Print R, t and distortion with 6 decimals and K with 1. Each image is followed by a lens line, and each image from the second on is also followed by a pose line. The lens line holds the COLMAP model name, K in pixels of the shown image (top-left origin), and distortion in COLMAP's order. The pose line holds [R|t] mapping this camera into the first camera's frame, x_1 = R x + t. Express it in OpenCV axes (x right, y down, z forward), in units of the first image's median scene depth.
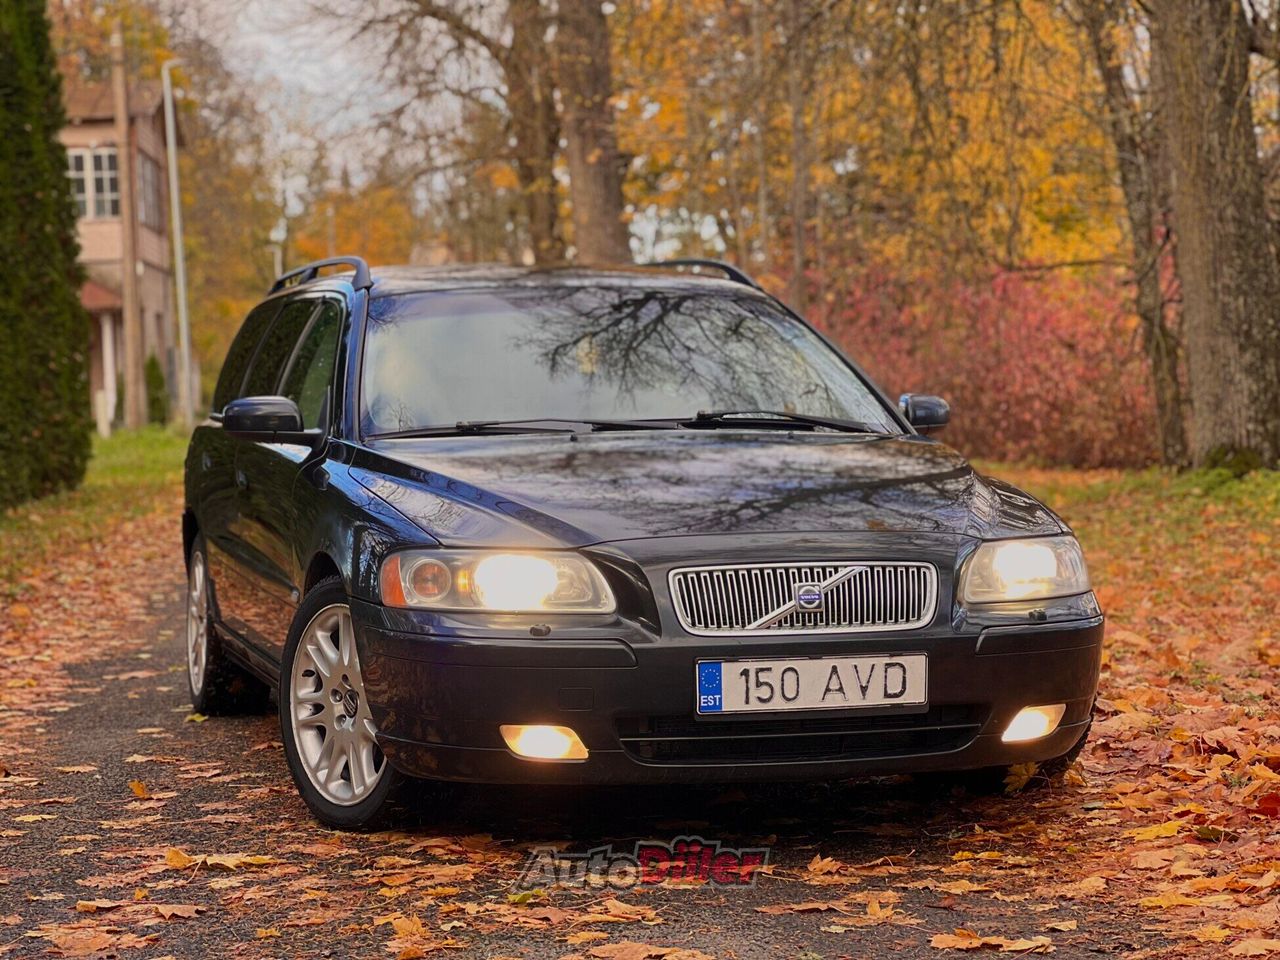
lens RADIAL K [[2838.1, 0, 640.0], [0, 2838.1, 480.0], [0, 0, 1]] dist [-0.052141, 0.336483]
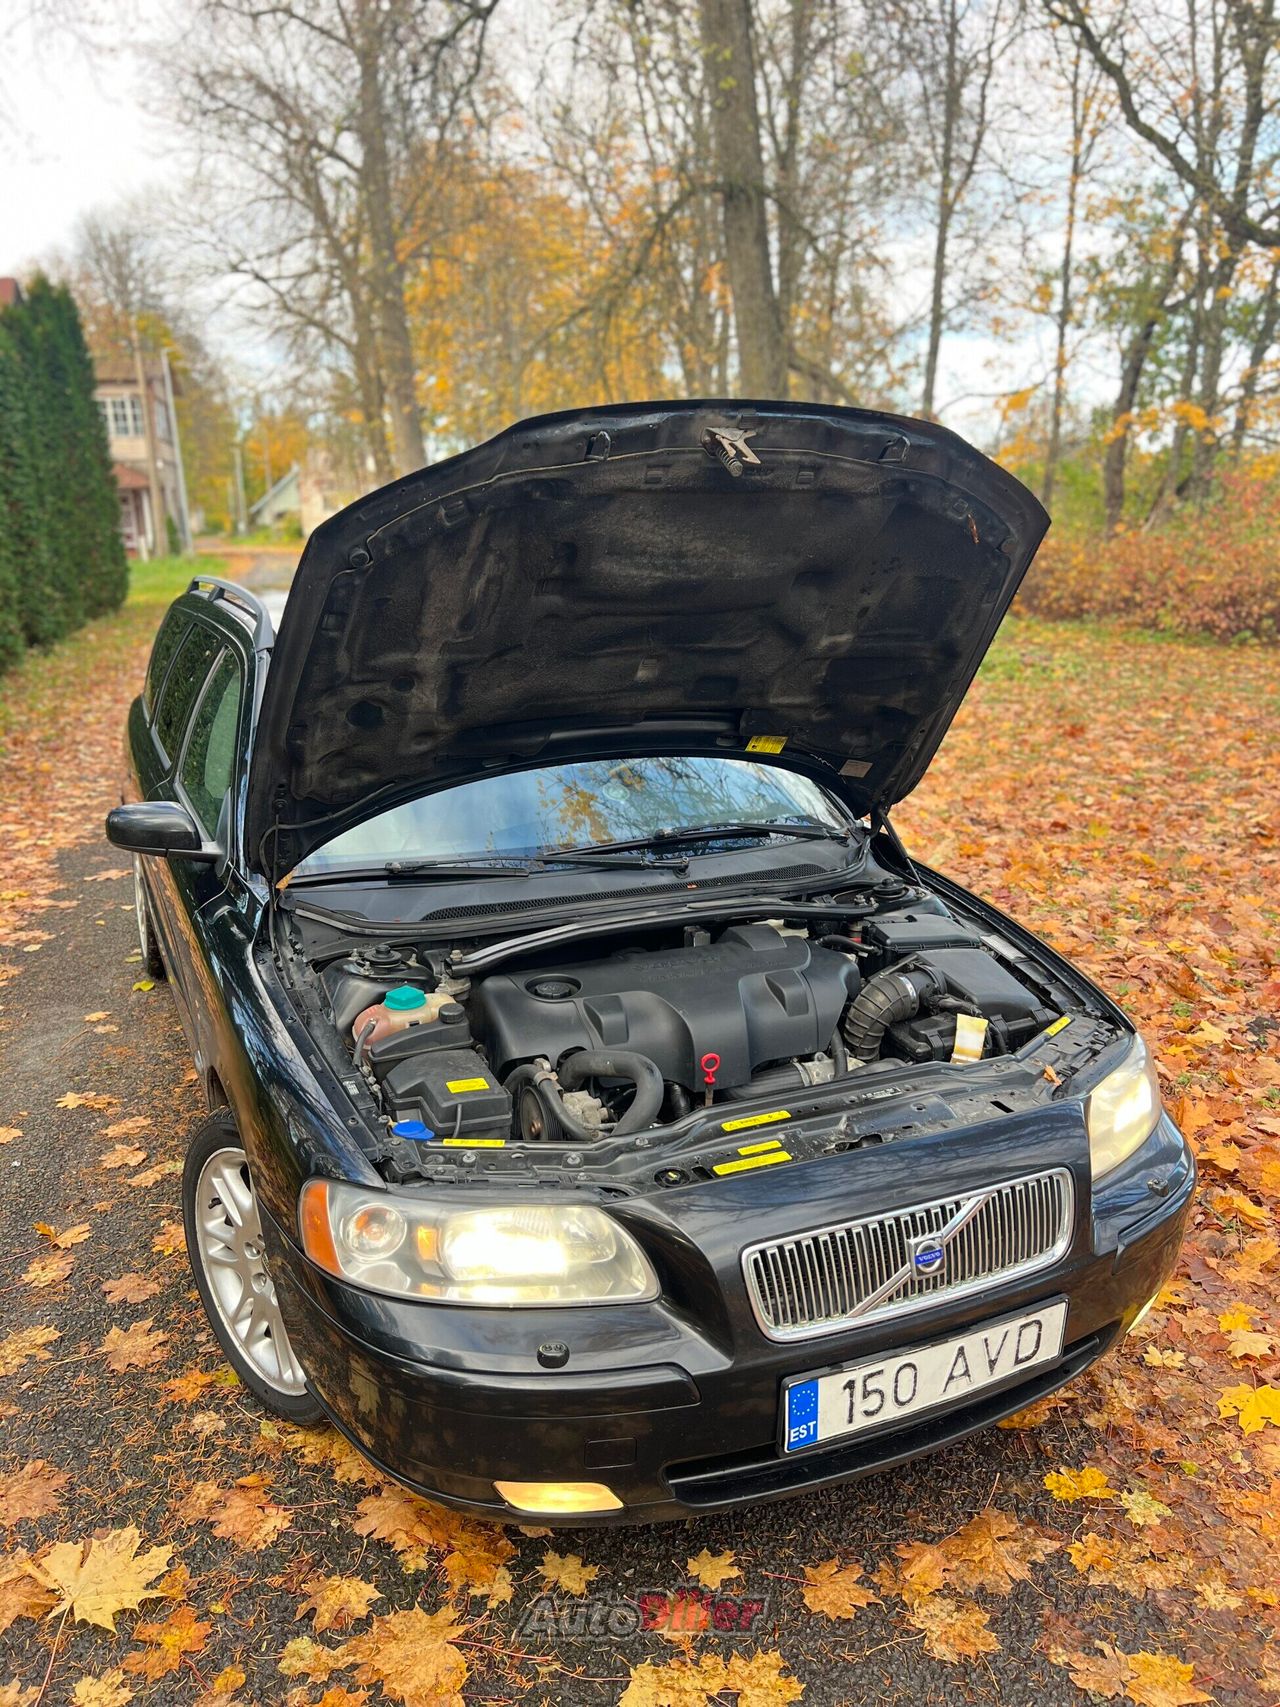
lens RADIAL K [[1310.9, 0, 640.0], [0, 1310.9, 853.5], [0, 0, 1]] dist [-0.006289, -0.003880]
pose [[0.987498, -0.032303, 0.154285, -0.057790], [-0.001773, 0.976439, 0.215788, -0.125810], [-0.157620, -0.213364, 0.964174, 0.716305]]
